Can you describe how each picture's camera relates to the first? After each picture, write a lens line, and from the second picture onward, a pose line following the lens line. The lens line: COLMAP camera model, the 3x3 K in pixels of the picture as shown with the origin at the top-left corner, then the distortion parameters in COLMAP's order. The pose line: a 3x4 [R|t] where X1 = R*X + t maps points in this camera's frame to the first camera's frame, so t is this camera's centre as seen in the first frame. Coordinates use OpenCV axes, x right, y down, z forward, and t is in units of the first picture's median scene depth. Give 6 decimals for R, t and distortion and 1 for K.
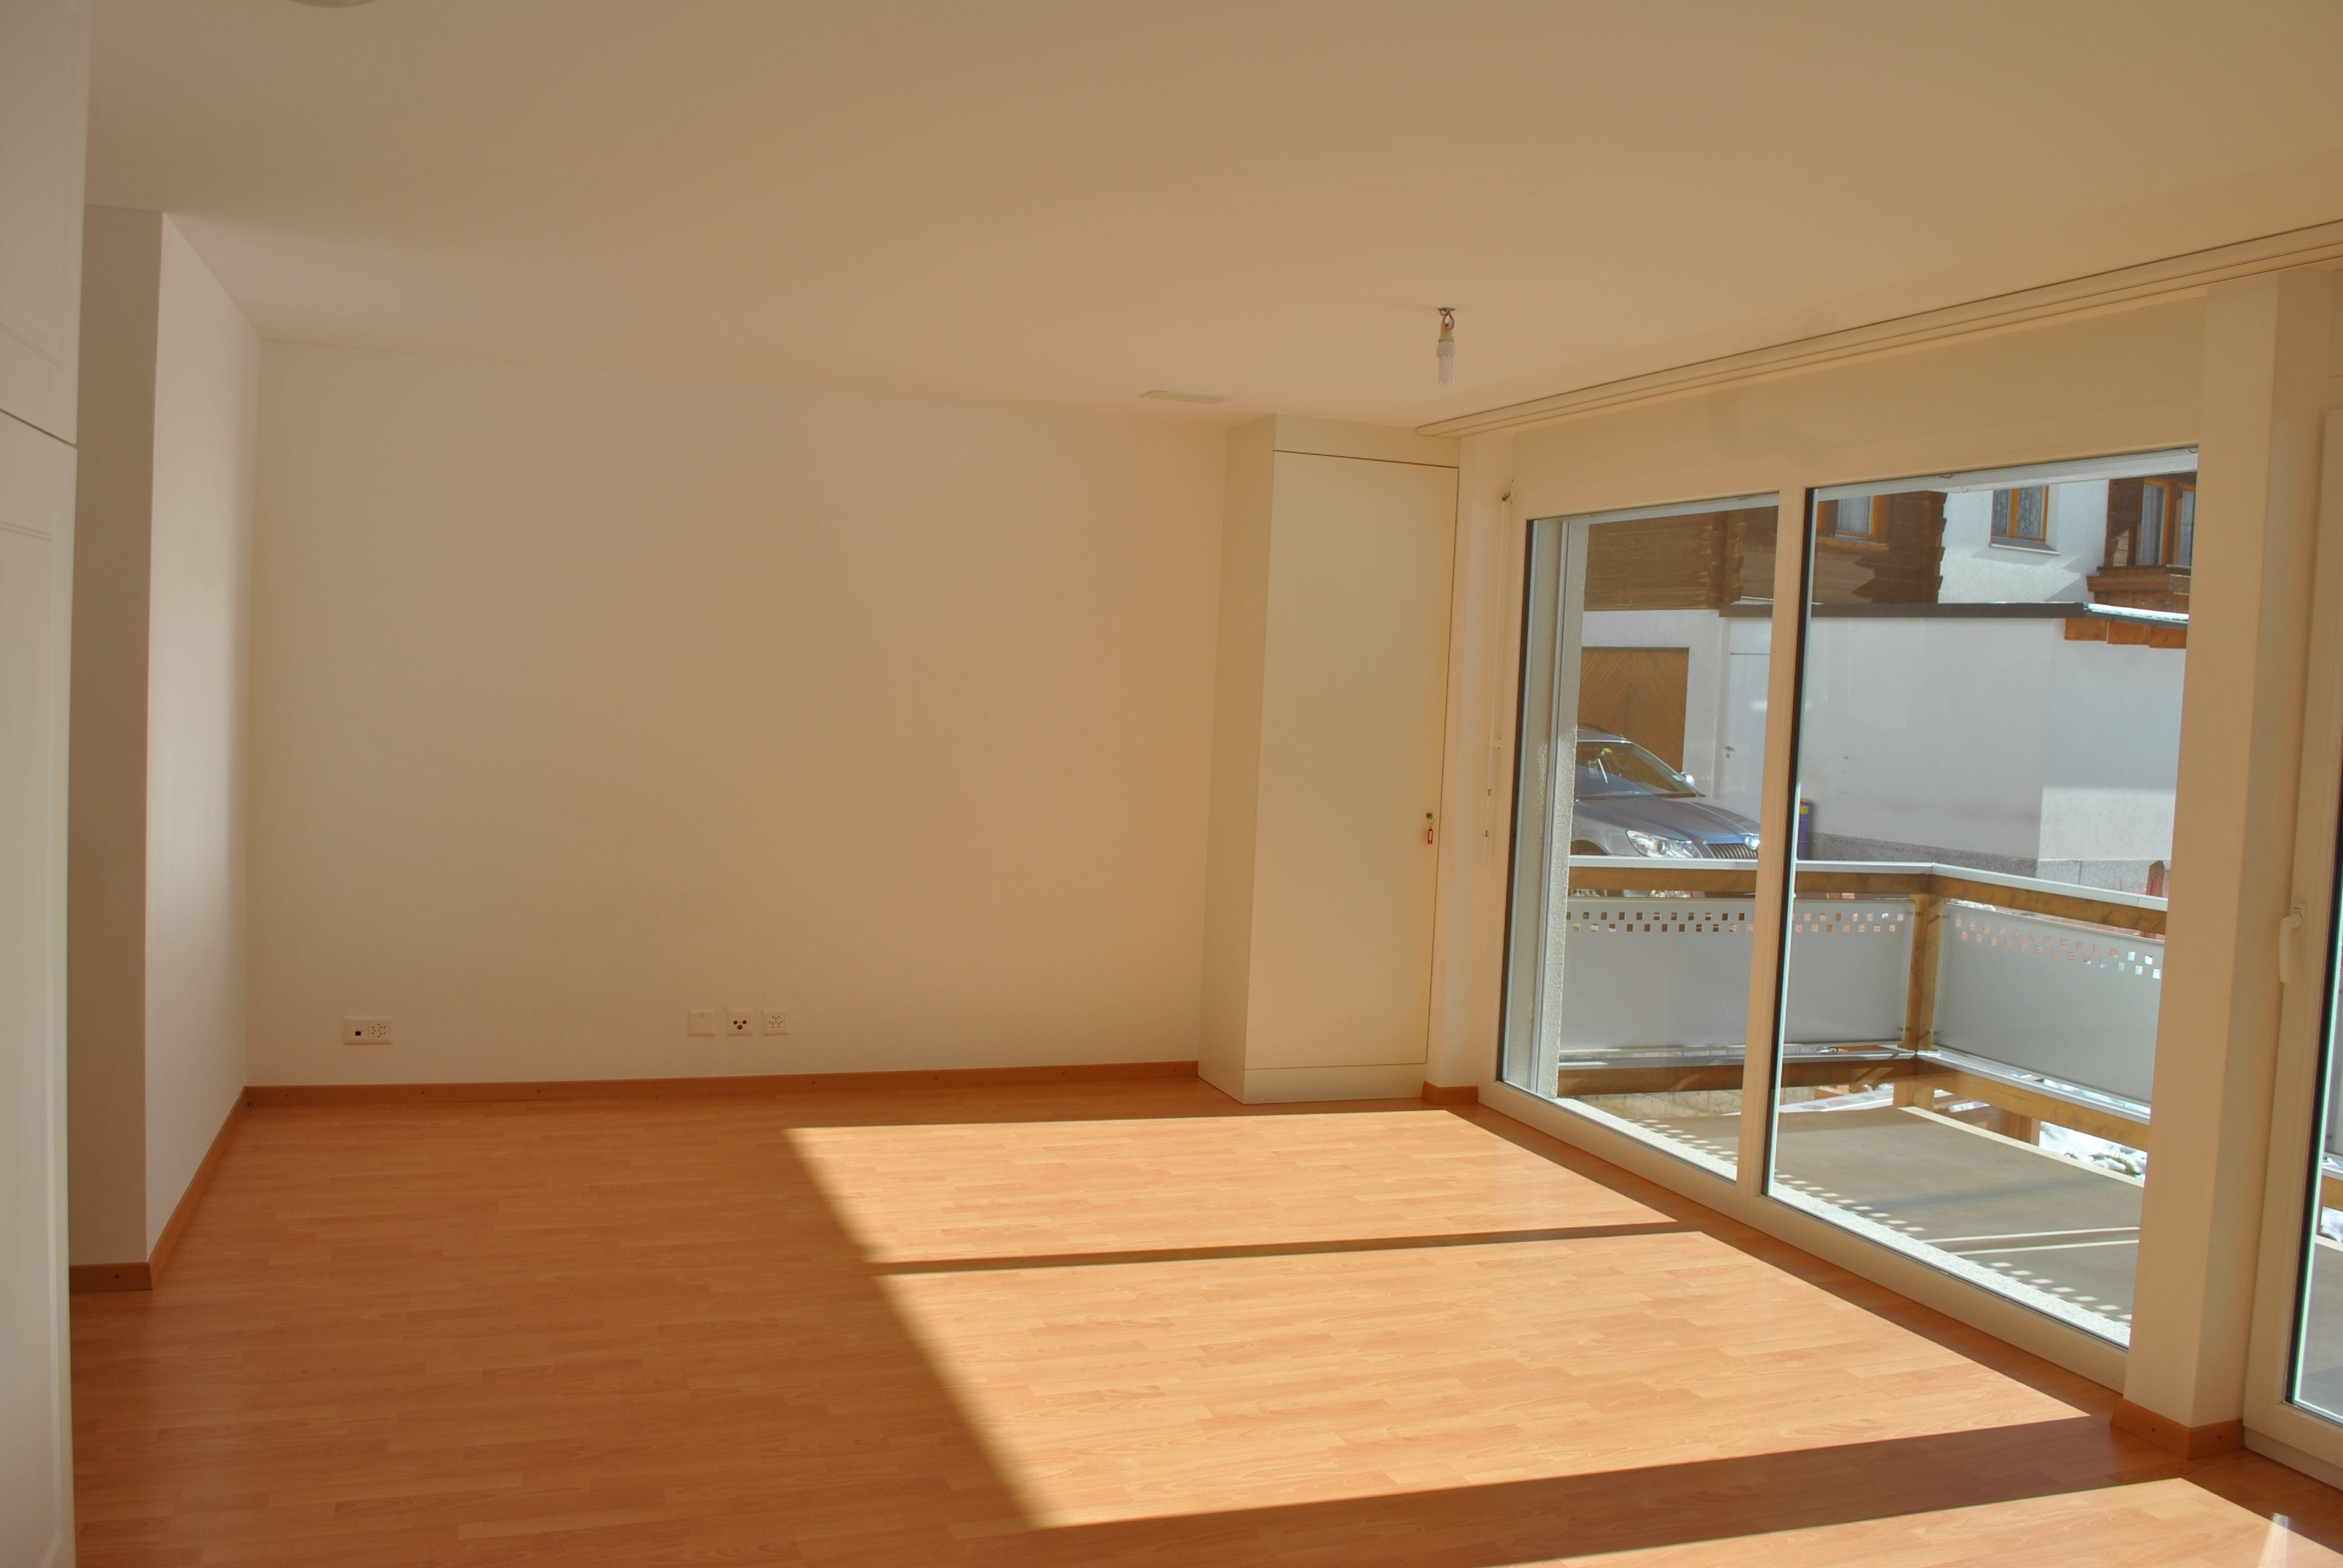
lens RADIAL K [[1896.0, 0, 1173.0], [0, 1896.0, 777.9], [0, 0, 1]] dist [-0.085062, 0.011433]
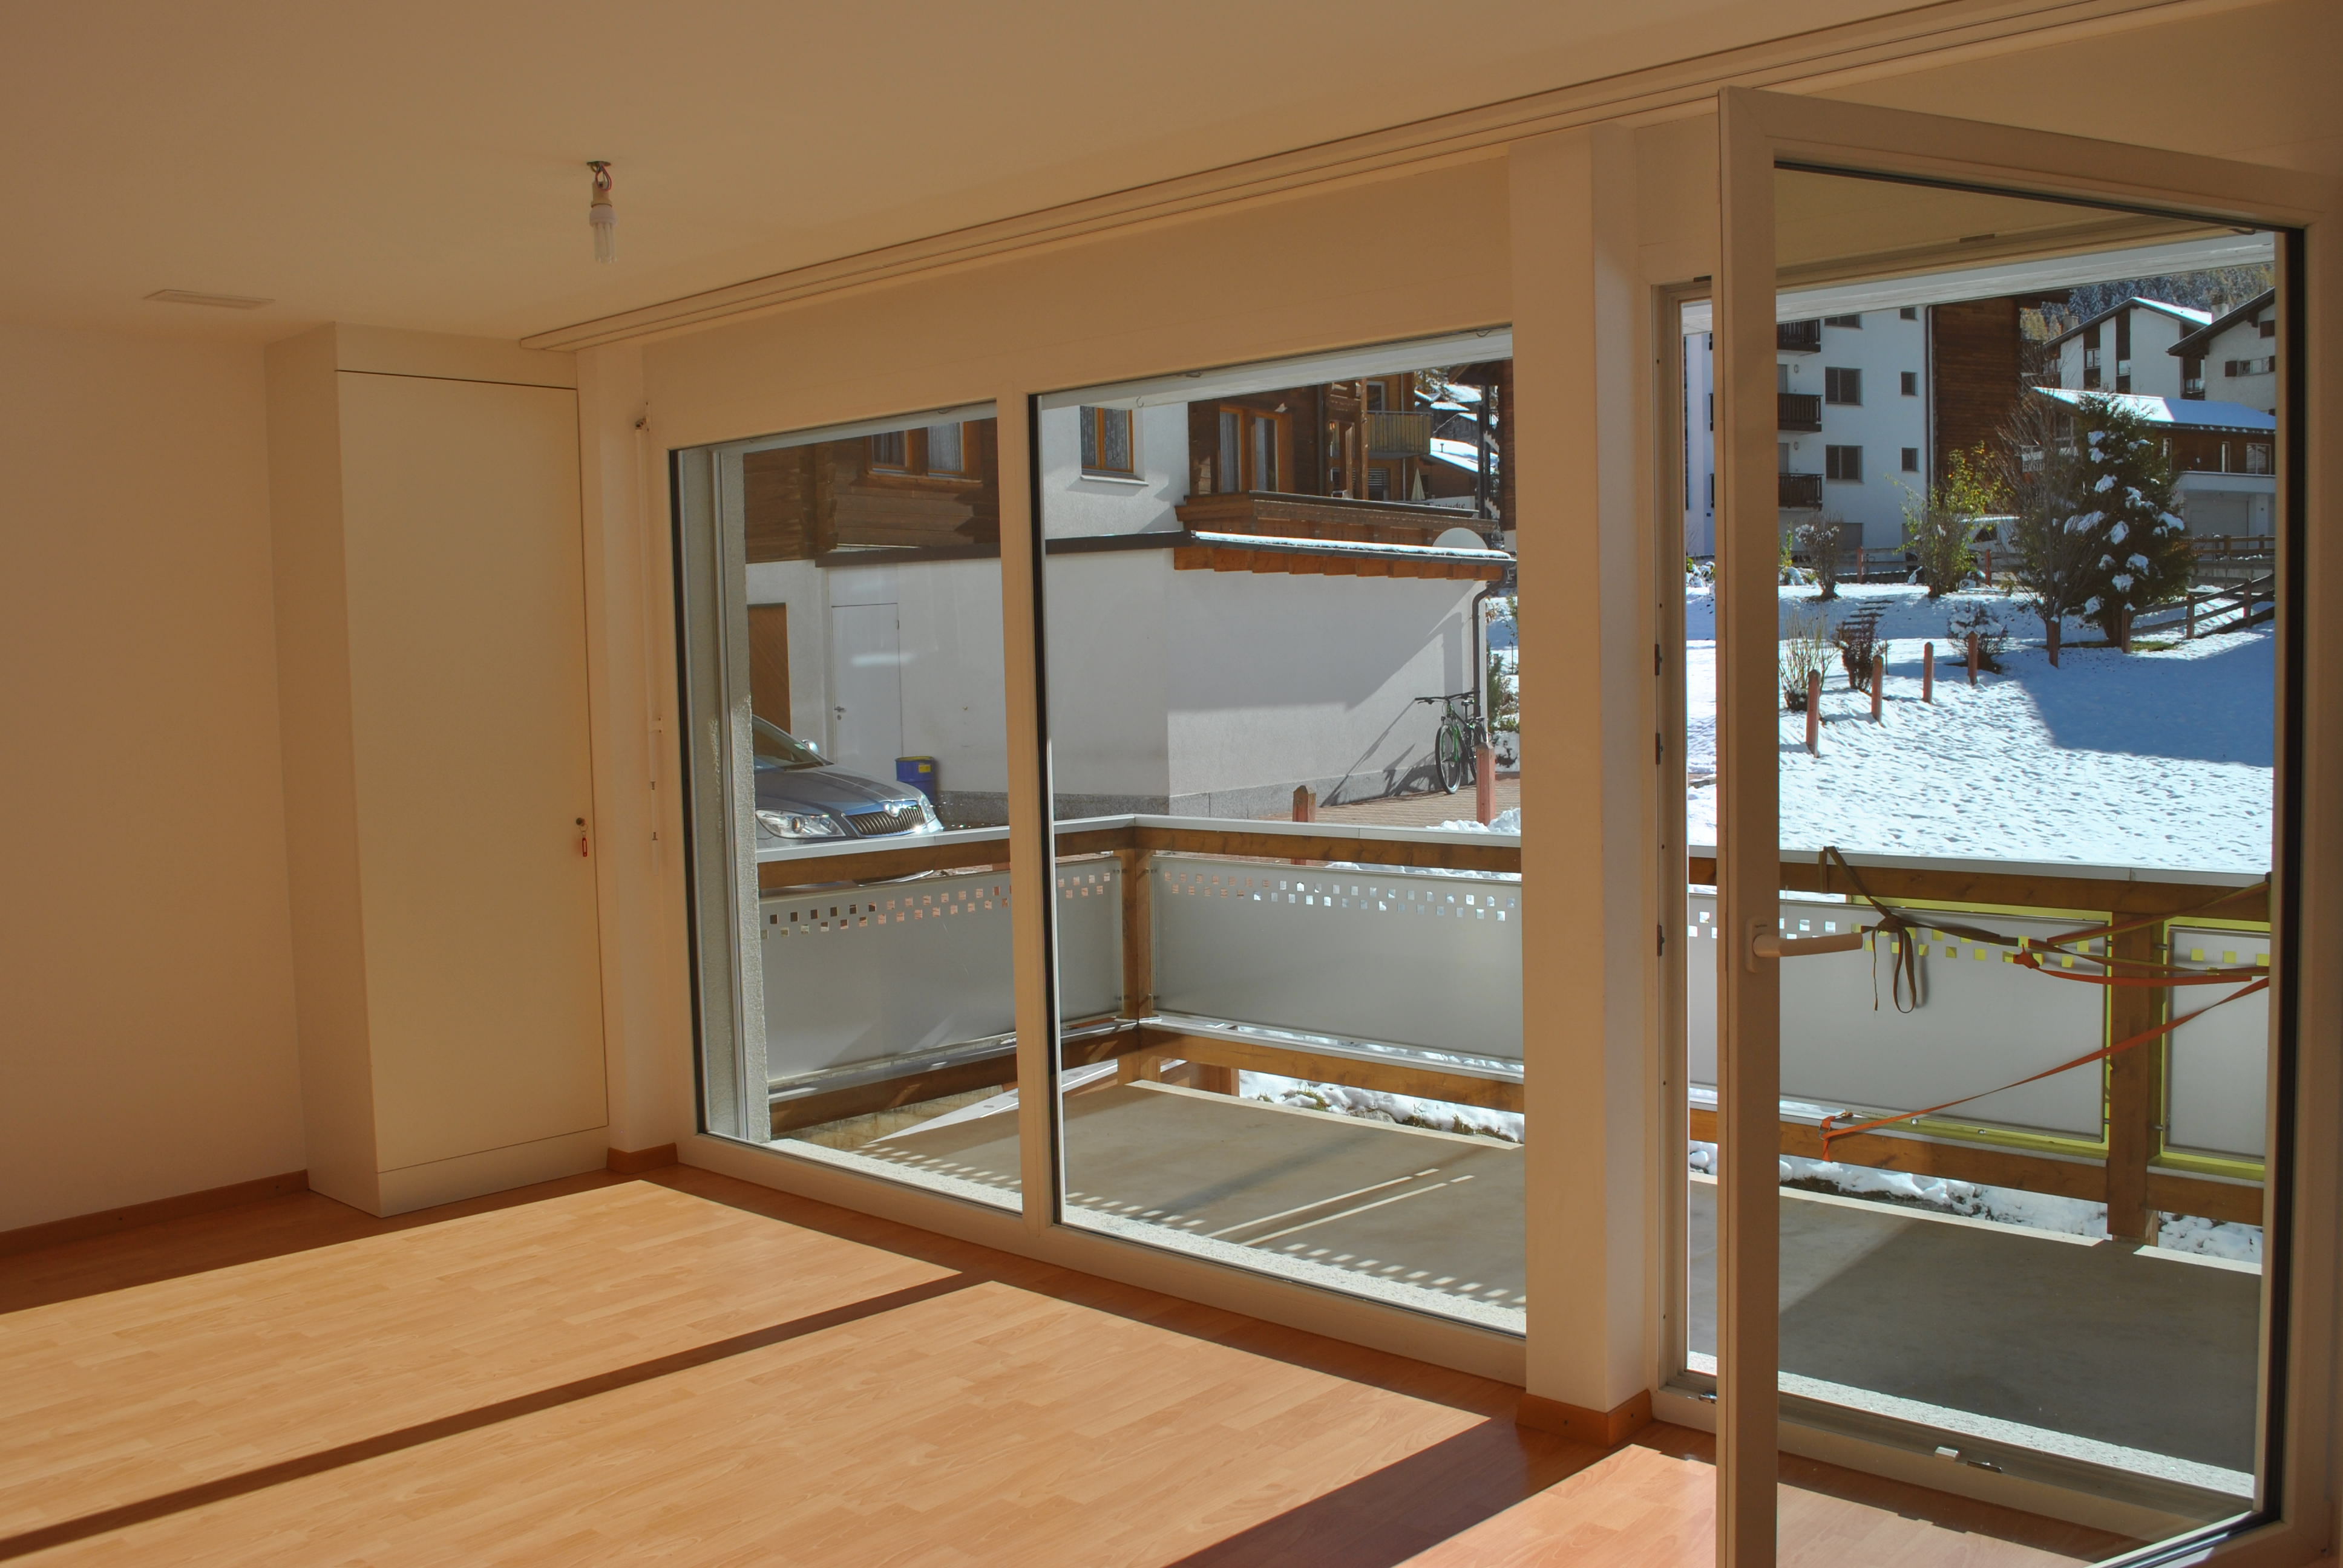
lens RADIAL K [[2059.4, 0, 1225.8], [0, 2059.4, 783.4], [0, 0, 1]] dist [-0.069916, 0.000725]
pose [[0.881480, -0.096932, 0.462166, -0.027873], [0.089341, 0.995263, 0.038343, -0.005995], [-0.463693, 0.007492, 0.885964, 0.119332]]
